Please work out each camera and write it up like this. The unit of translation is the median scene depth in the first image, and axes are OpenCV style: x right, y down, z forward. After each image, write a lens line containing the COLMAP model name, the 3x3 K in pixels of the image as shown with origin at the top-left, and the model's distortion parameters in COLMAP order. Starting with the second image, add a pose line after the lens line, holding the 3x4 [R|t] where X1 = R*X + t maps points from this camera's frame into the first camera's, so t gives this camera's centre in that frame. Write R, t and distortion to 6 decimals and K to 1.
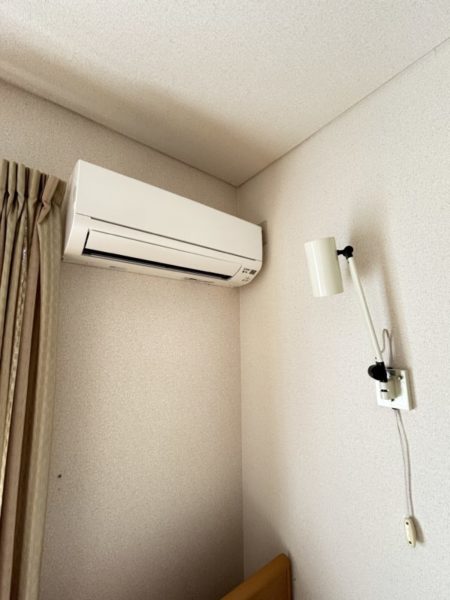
lens RADIAL K [[262.9, 0, 225.5], [0, 262.9, 299.1], [0, 0, 1]] dist [-0.003382, 0.002851]
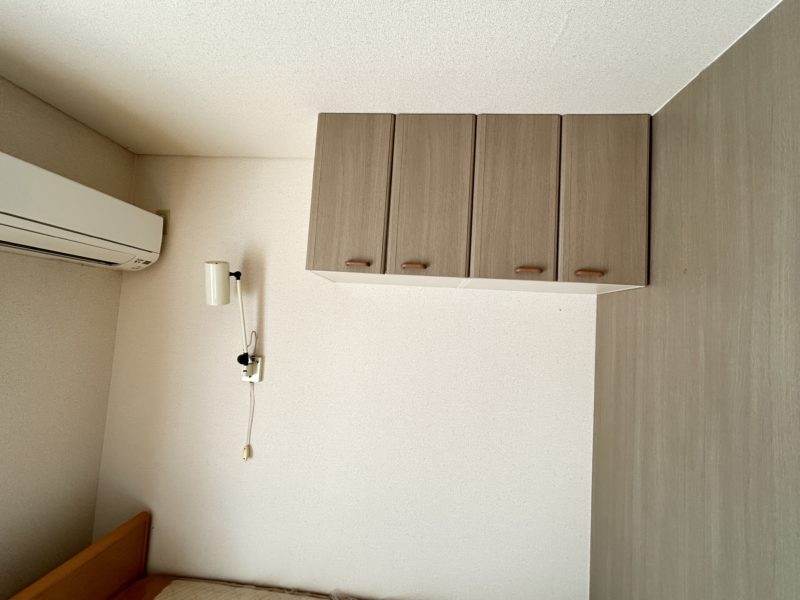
lens RADIAL K [[350.5, 0, 395.6], [0, 350.5, 301.2], [0, 0, 1]] dist [-0.003382, 0.002851]
pose [[0.682568, 0.095415, 0.724567, -0.292721], [-0.181645, 0.982478, 0.041739, -0.273089], [-0.707888, -0.160104, 0.687940, -0.887269]]
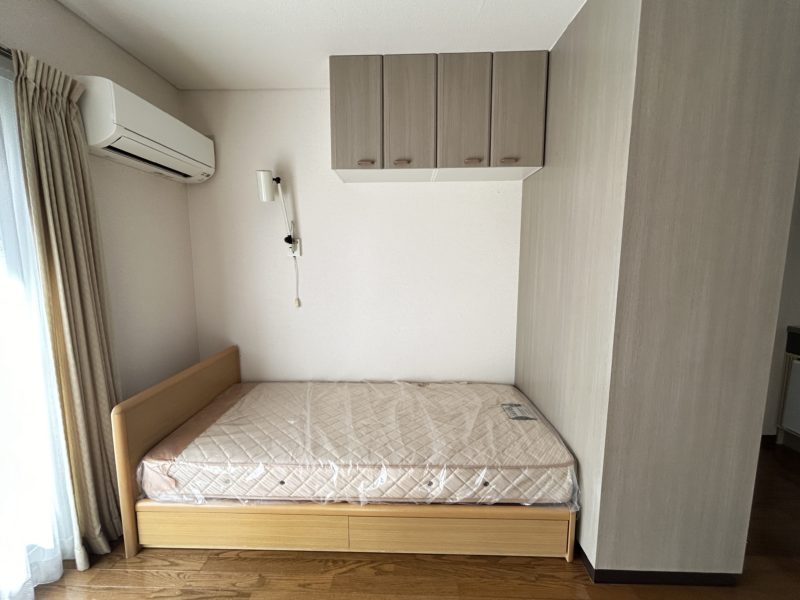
lens RADIAL K [[350.5, 0, 398.8], [0, 350.5, 299.0], [0, 0, 1]] dist [-0.003382, 0.002851]
pose [[0.639673, -0.088975, 0.763480, -1.050911], [-0.123464, 0.968487, 0.216309, 0.006277], [-0.758667, -0.232629, 0.608530, -1.512282]]
